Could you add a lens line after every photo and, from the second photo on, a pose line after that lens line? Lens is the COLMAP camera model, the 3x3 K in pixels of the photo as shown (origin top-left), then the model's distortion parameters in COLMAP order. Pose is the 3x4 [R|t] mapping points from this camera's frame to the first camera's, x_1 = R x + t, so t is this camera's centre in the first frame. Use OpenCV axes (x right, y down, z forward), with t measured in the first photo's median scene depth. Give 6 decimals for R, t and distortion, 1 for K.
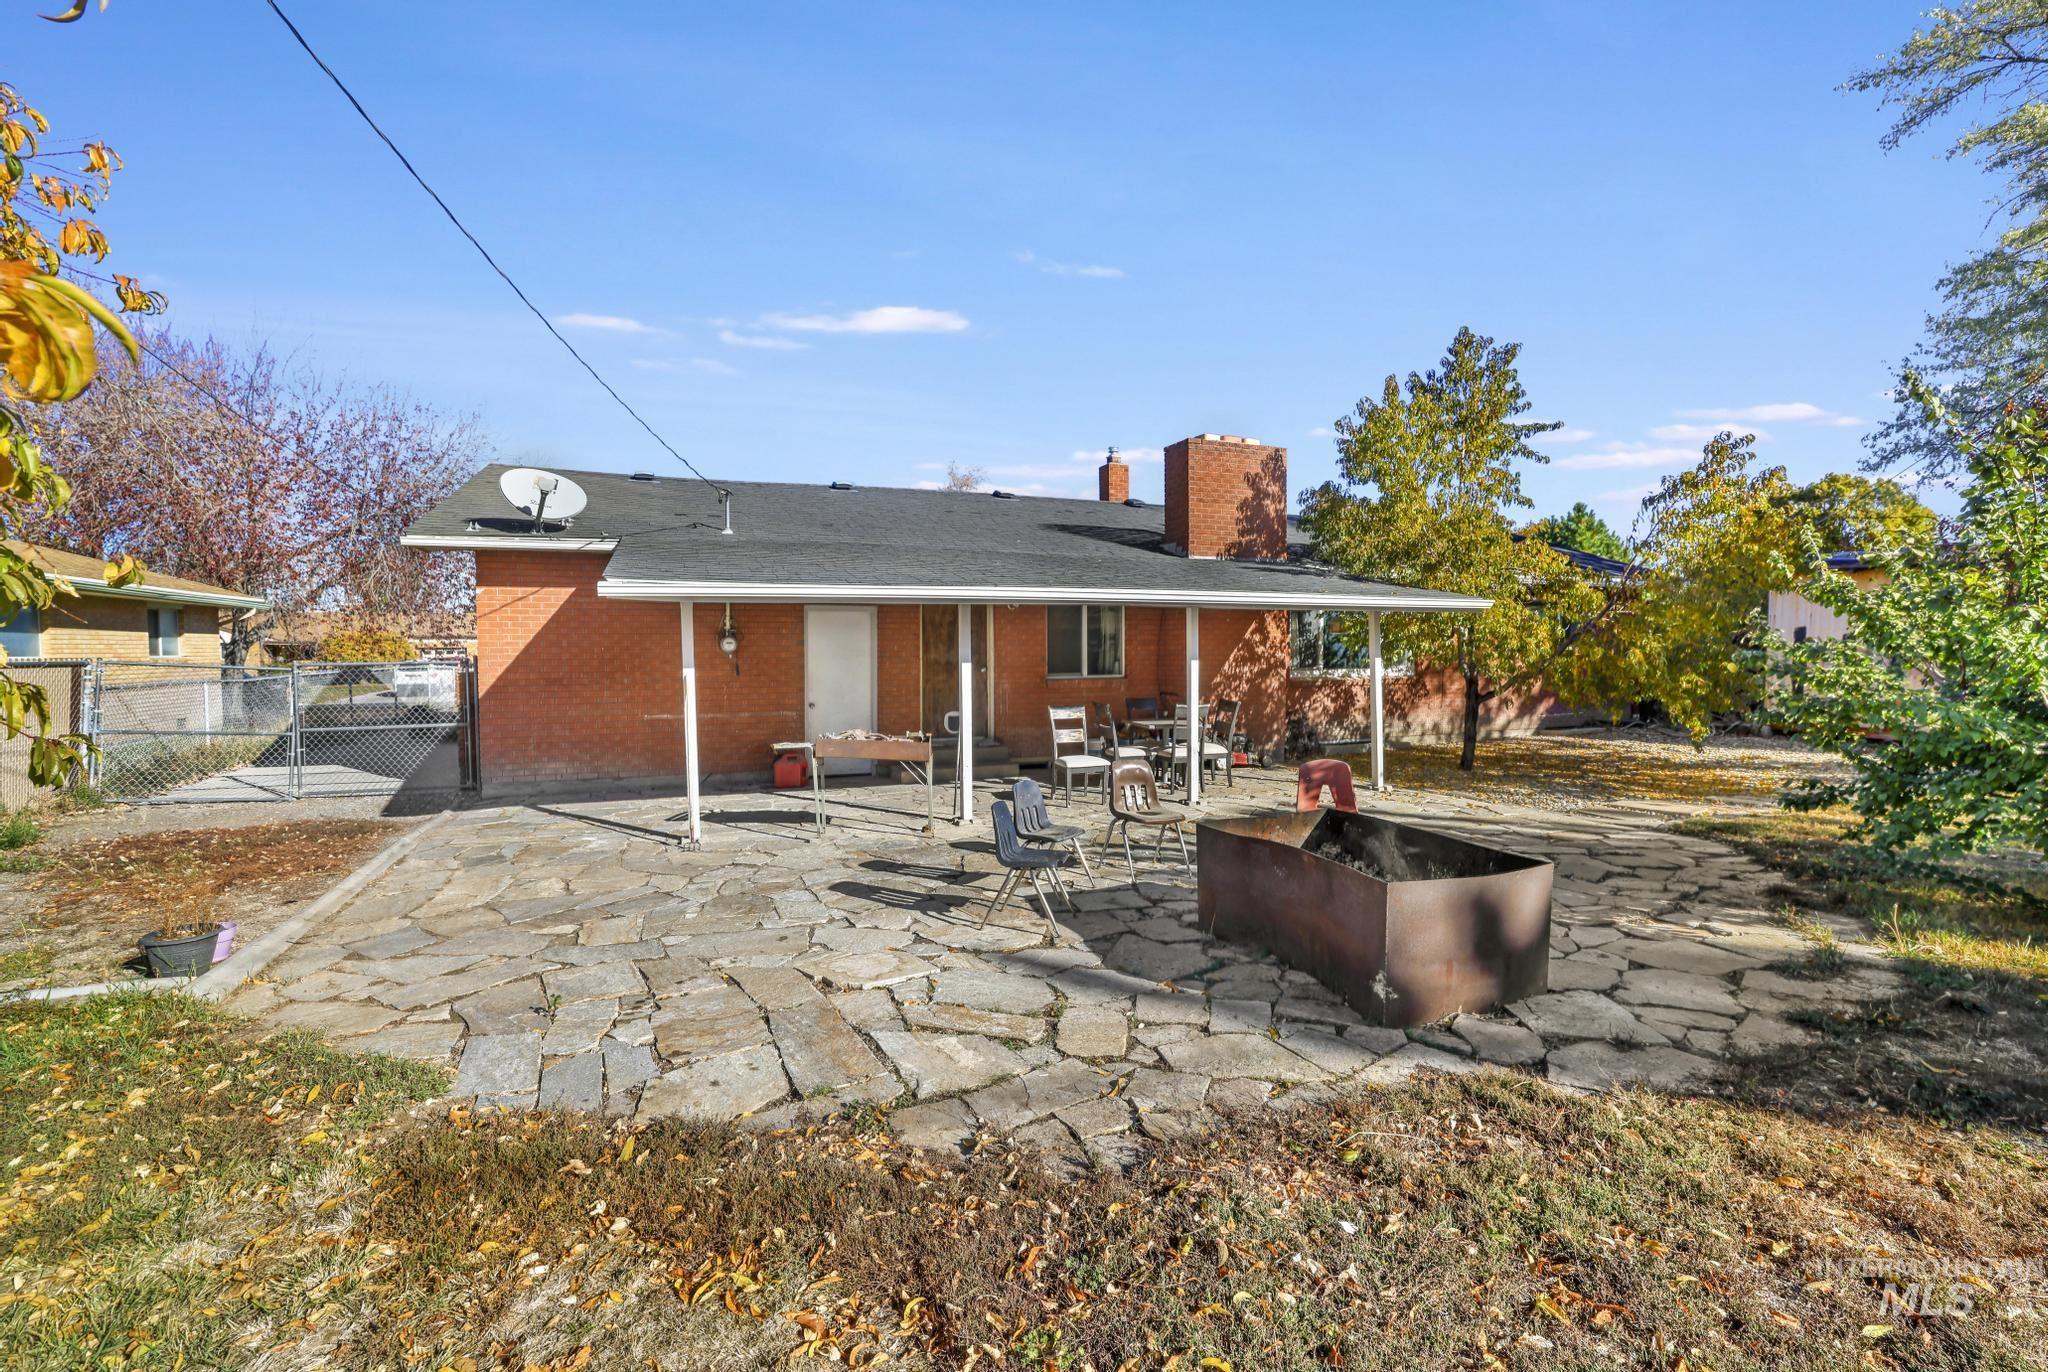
lens RADIAL K [[869.7, 0, 1024.0], [0, 869.7, 686.0], [0, 0, 1]] dist [-0.015929, 0.000583]
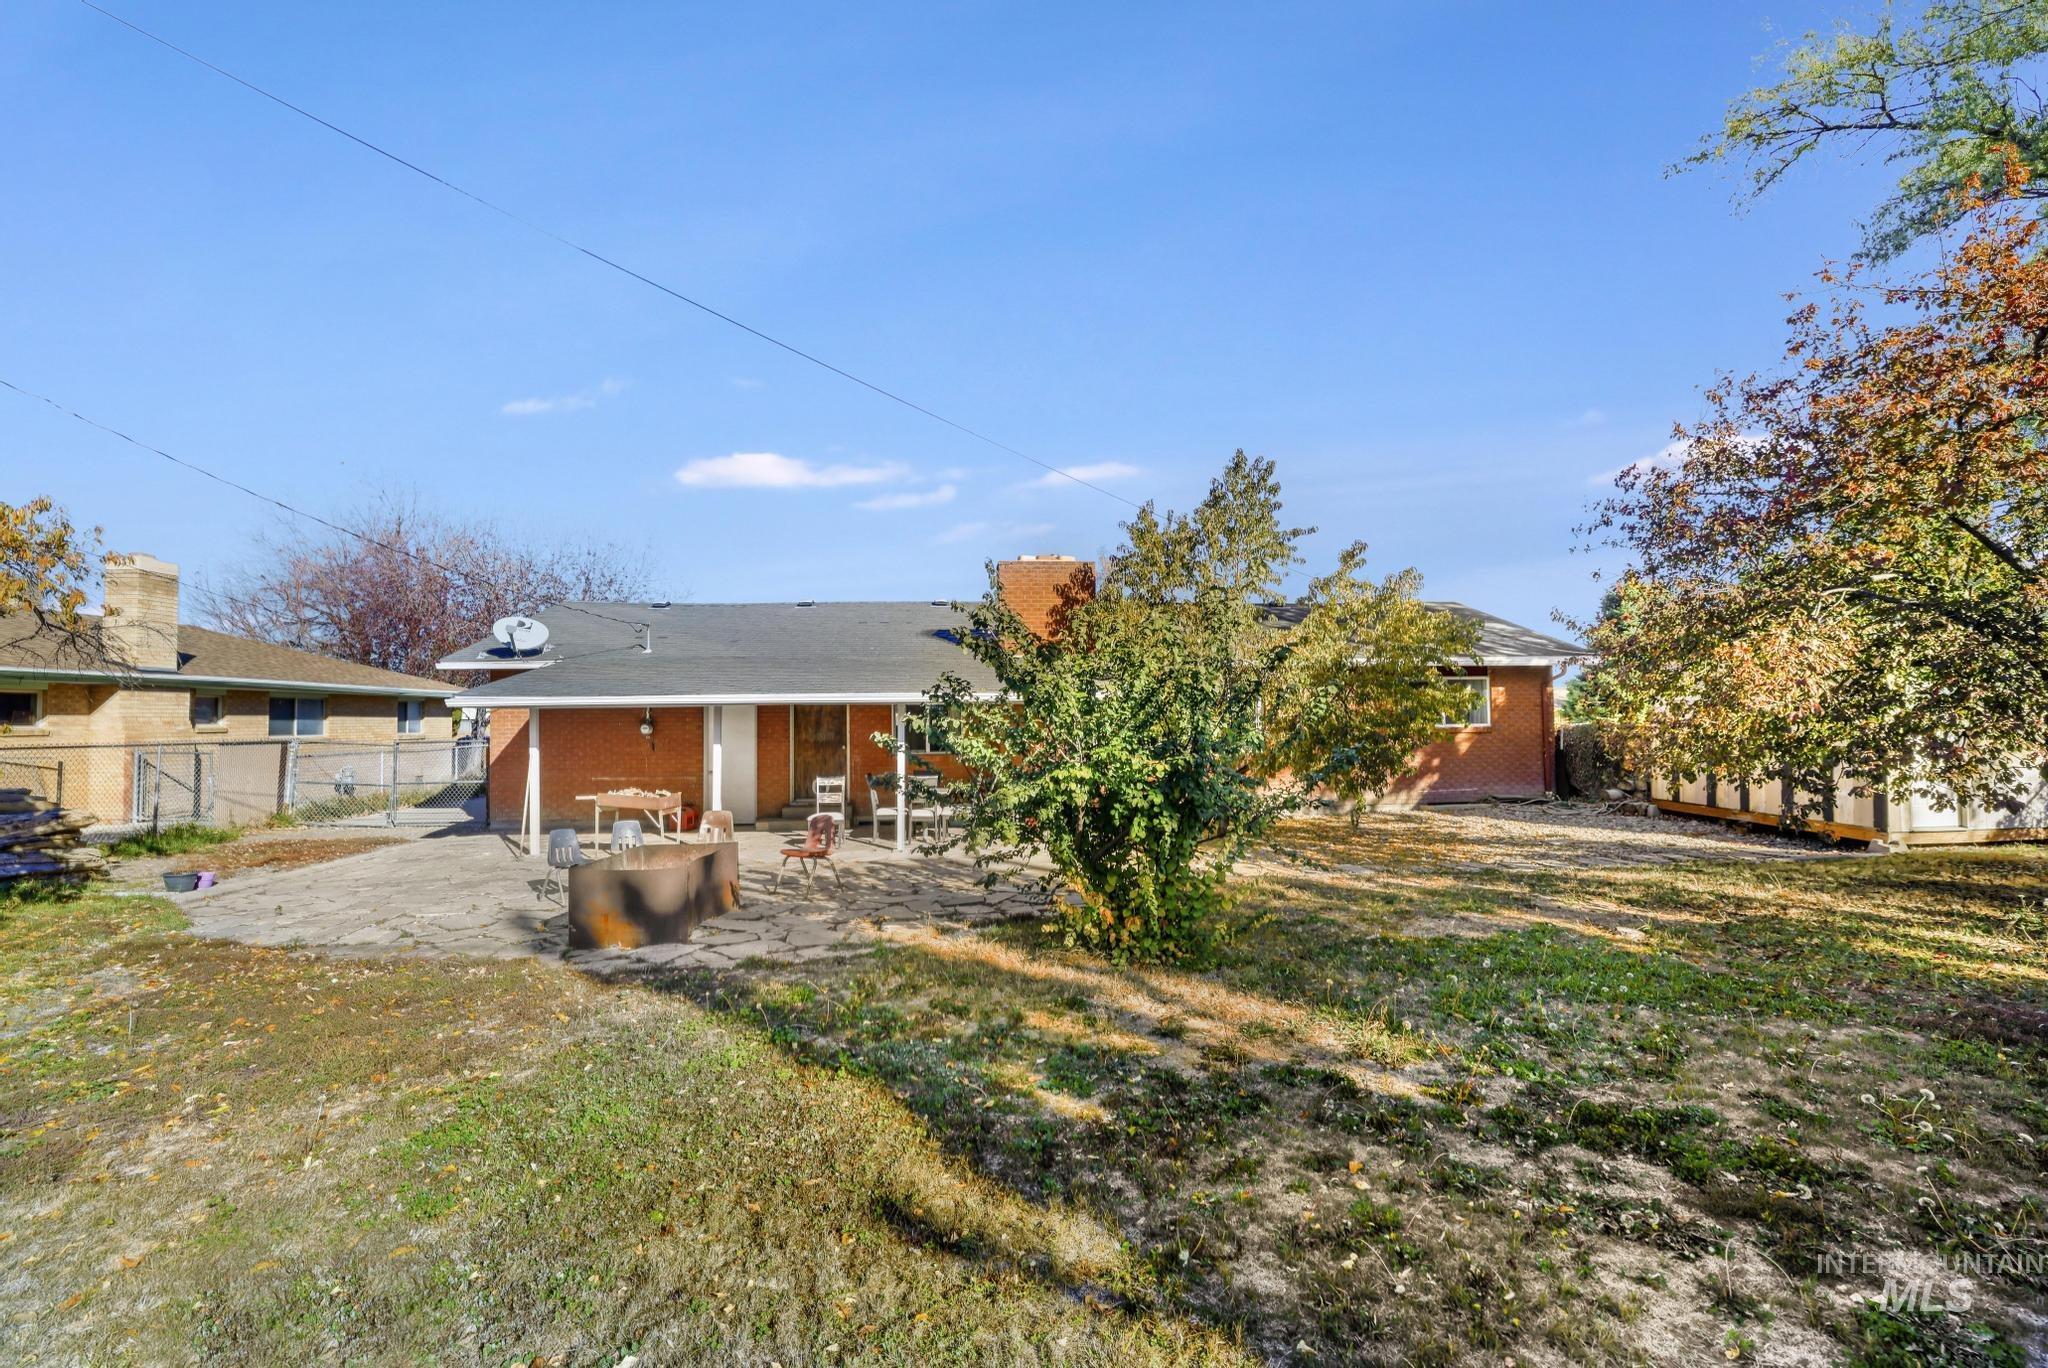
lens RADIAL K [[869.7, 0, 1024.0], [0, 869.7, 684.0], [0, 0, 1]] dist [-0.015929, 0.000583]
pose [[0.960363, -0.016719, -0.278250, 0.547098], [-0.005808, 0.996783, -0.079939, -0.009575], [0.278691, 0.078387, 0.957176, -0.164488]]
